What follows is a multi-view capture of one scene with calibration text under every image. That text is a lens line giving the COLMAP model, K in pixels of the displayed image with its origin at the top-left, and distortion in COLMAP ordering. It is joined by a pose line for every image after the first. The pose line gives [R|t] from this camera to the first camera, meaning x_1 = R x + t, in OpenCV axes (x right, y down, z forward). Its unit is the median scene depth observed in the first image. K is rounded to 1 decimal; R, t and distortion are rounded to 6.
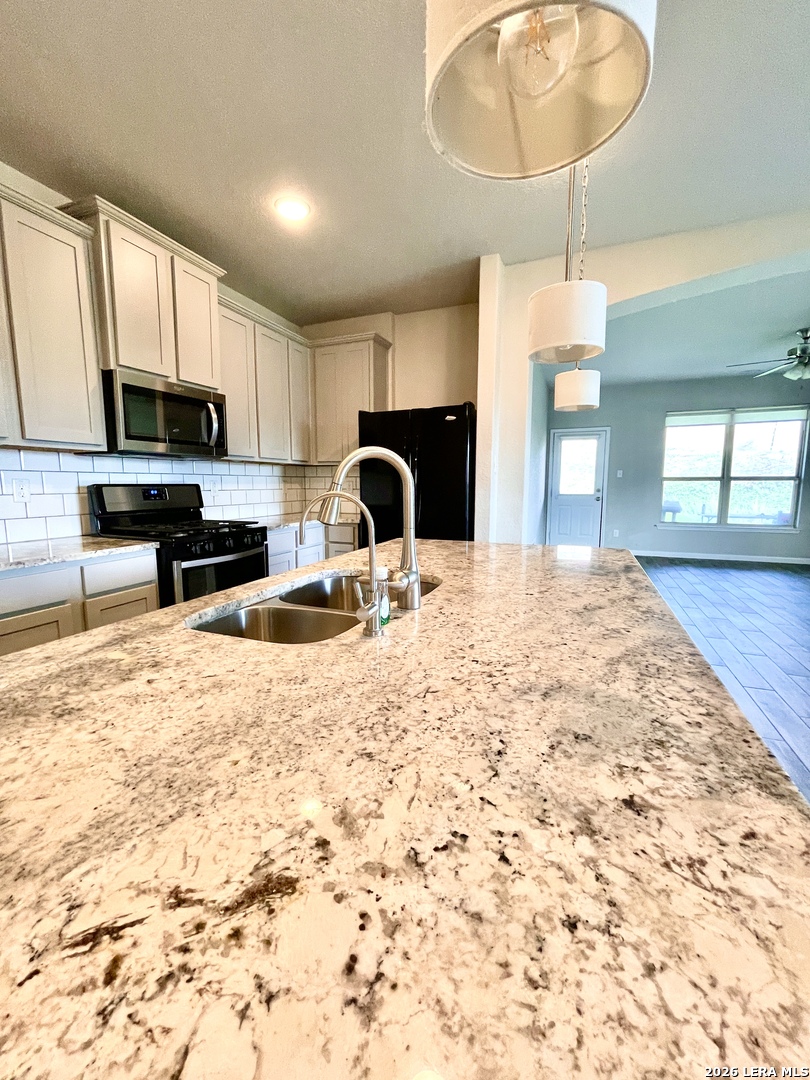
lens RADIAL K [[441.4, 0, 403.7], [0, 441.4, 540.4], [0, 0, 1]] dist [-0.002540, -0.000592]
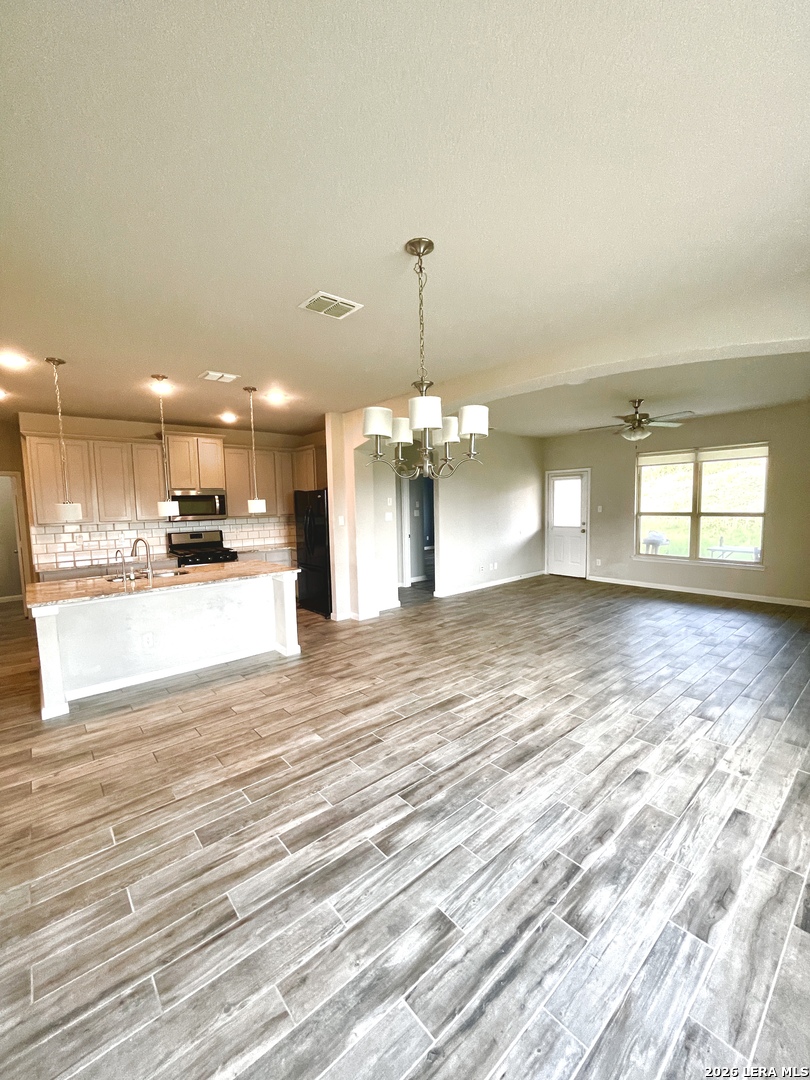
lens RADIAL K [[441.4, 0, 404.5], [0, 441.4, 541.9], [0, 0, 1]] dist [-0.002540, -0.000592]
pose [[0.888384, 0.025431, -0.458396, 1.318866], [-0.038911, 0.999043, -0.019985, -0.063115], [0.457449, 0.035591, 0.888523, -0.498393]]
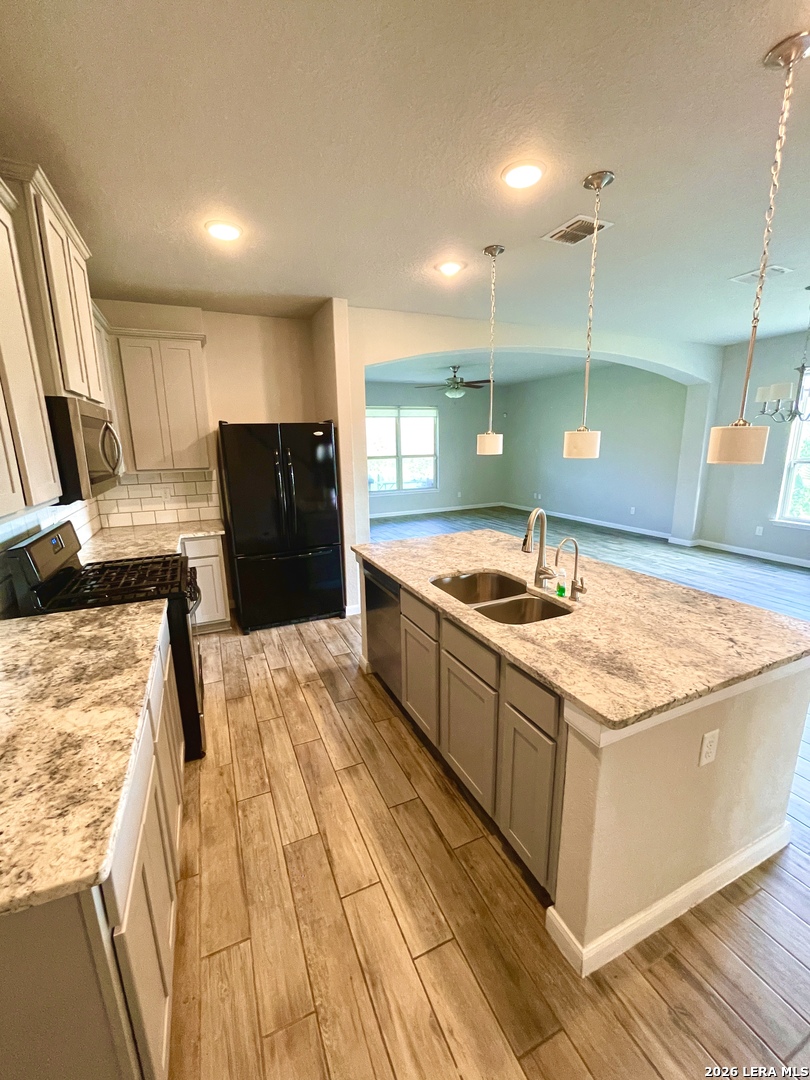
lens RADIAL K [[441.4, 0, 404.0], [0, 441.4, 540.3], [0, 0, 1]] dist [-0.002540, -0.000592]
pose [[0.691236, -0.169498, 0.702470, -0.614885], [0.109840, 0.985451, 0.129695, -0.129776], [-0.714233, -0.012490, 0.699797, 0.025348]]
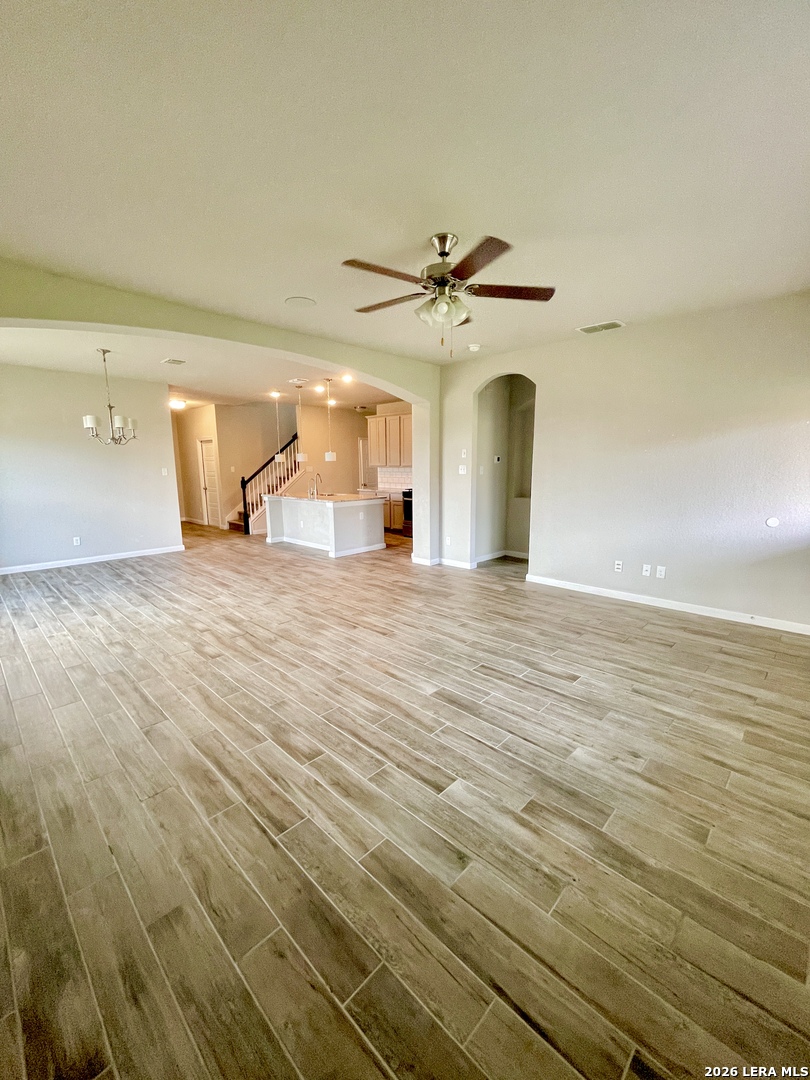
lens RADIAL K [[441.4, 0, 402.6], [0, 441.4, 537.3], [0, 0, 1]] dist [-0.002540, -0.000592]
pose [[-0.379895, 0.157109, -0.911590, 2.200076], [-0.111212, 0.970566, 0.213620, -0.313143], [0.918320, 0.182533, -0.351241, 1.766833]]
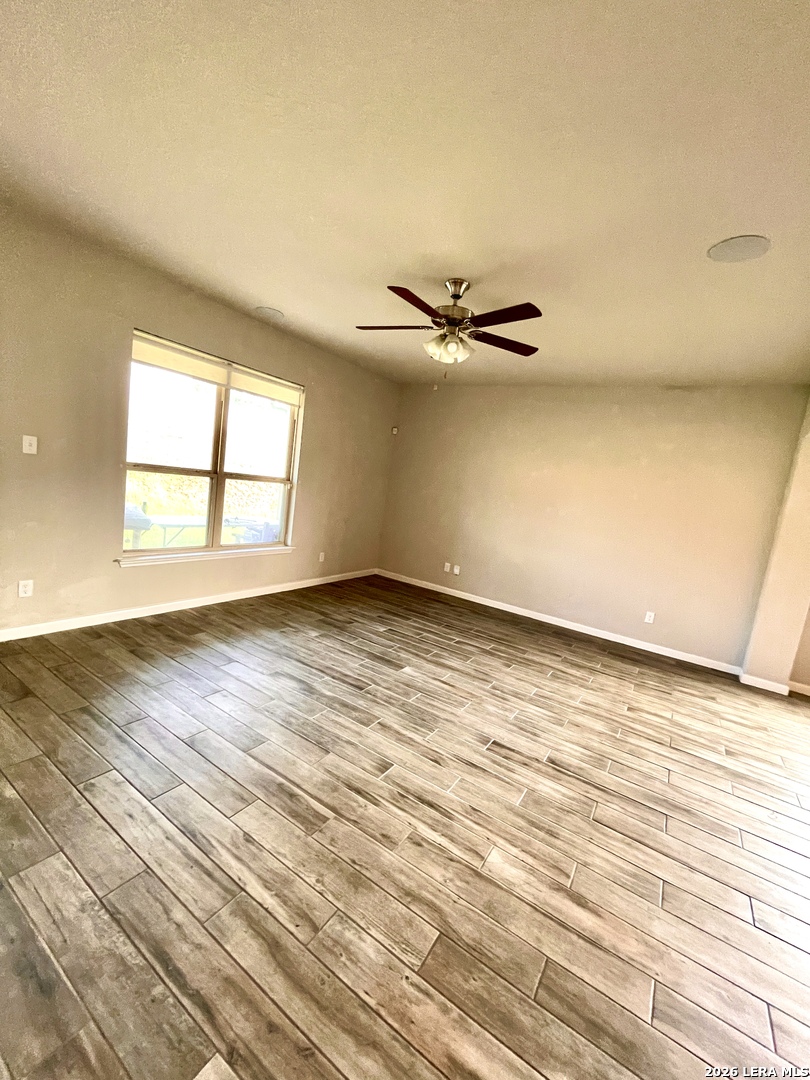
lens RADIAL K [[441.4, 0, 403.8], [0, 441.4, 539.7], [0, 0, 1]] dist [-0.002540, -0.000592]
pose [[0.185619, -0.103792, 0.977125, 0.353462], [-0.008548, 0.994198, 0.107229, -0.258108], [-0.982585, -0.028256, 0.183655, 1.372400]]
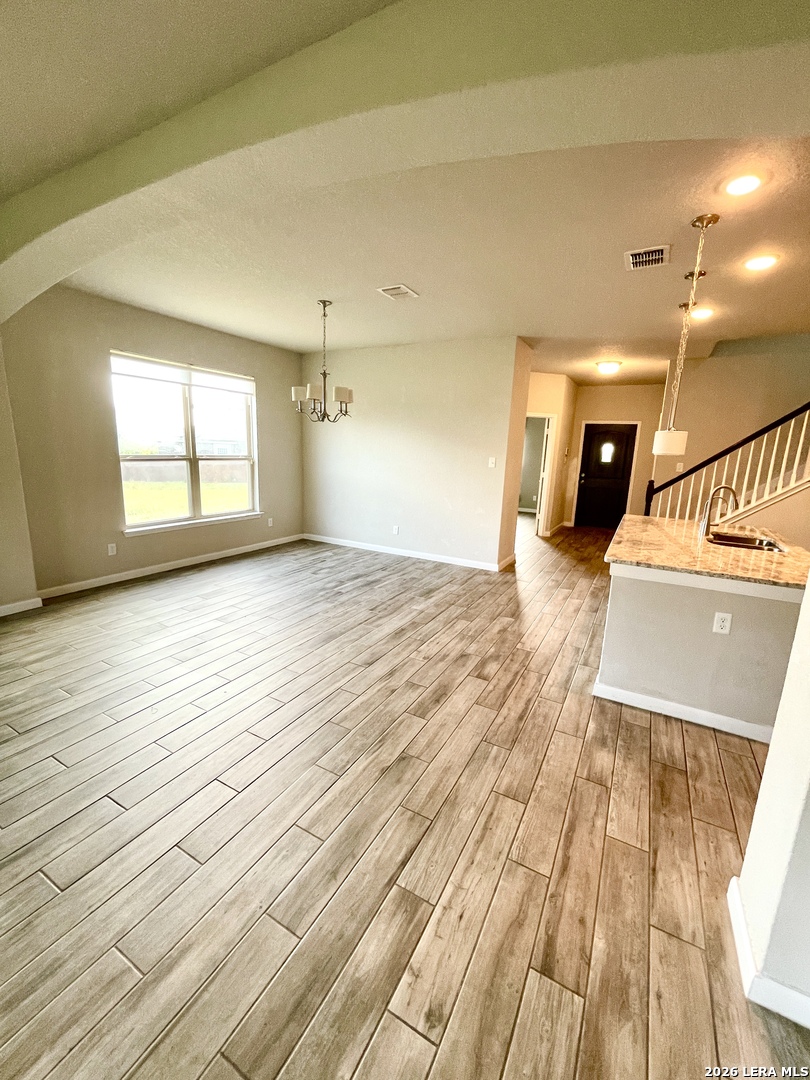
lens RADIAL K [[441.4, 0, 402.4], [0, 441.4, 540.3], [0, 0, 1]] dist [-0.002540, -0.000592]
pose [[-0.991550, -0.058146, 0.115961, 0.619012], [-0.016803, 0.943954, 0.329648, -0.283048], [-0.128630, 0.324914, -0.936955, 1.473736]]
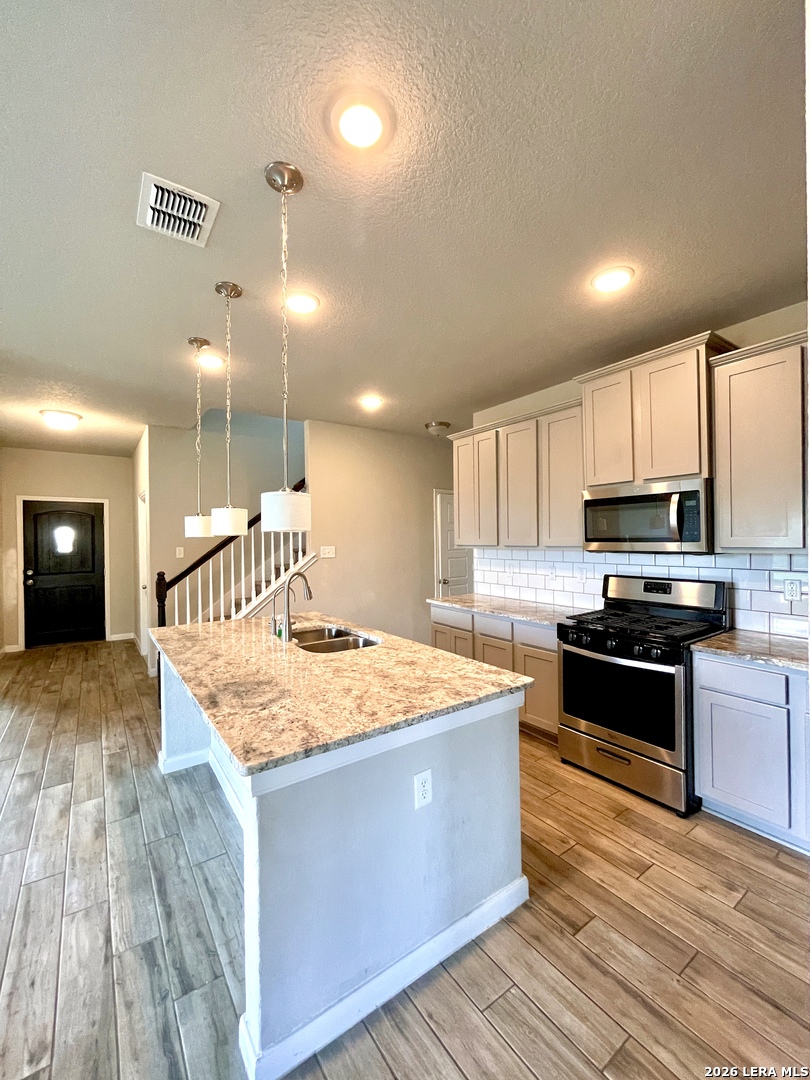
lens RADIAL K [[441.4, 0, 405.5], [0, 441.4, 539.3], [0, 0, 1]] dist [-0.002540, -0.000592]
pose [[-0.538690, 0.007903, -0.842467, 0.565051], [-0.097269, 0.992686, 0.071508, -0.210191], [0.836870, 0.120467, -0.533981, 0.943165]]
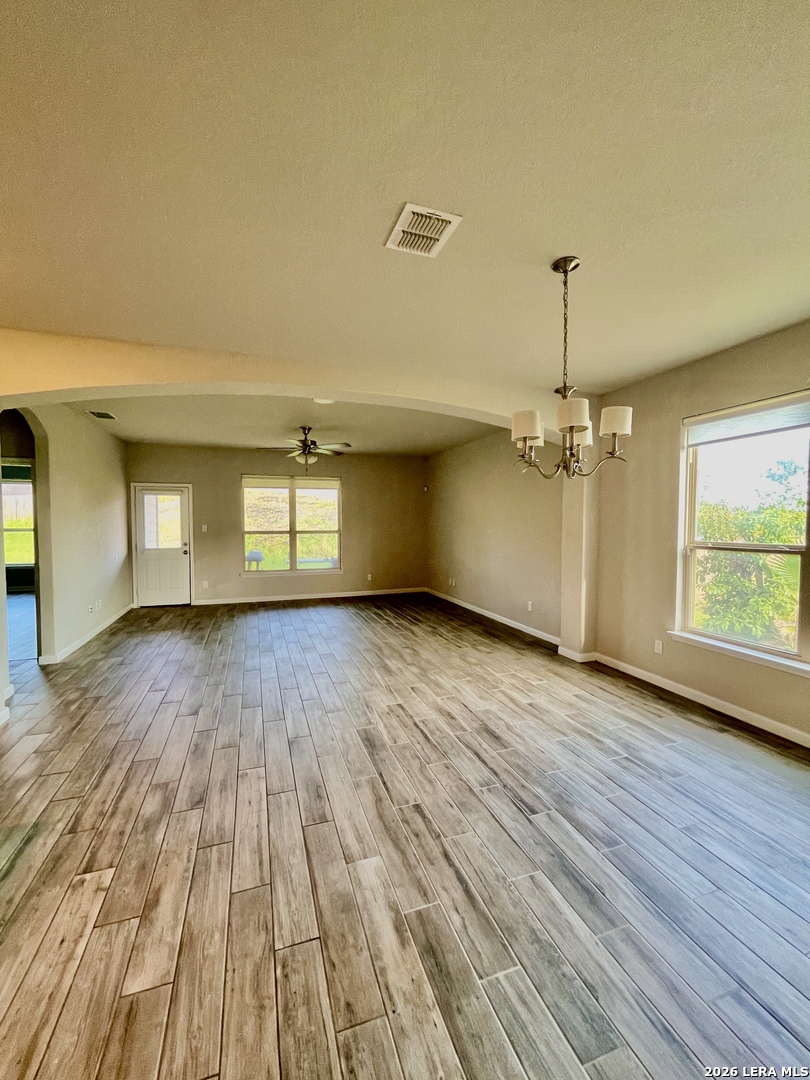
lens RADIAL K [[441.4, 0, 404.5], [0, 441.4, 538.3], [0, 0, 1]] dist [-0.002540, -0.000592]
pose [[0.755331, -0.023916, 0.654907, 0.366782], [0.083422, 0.994713, -0.059889, -0.055049], [-0.650013, 0.099870, 0.753332, -0.252008]]
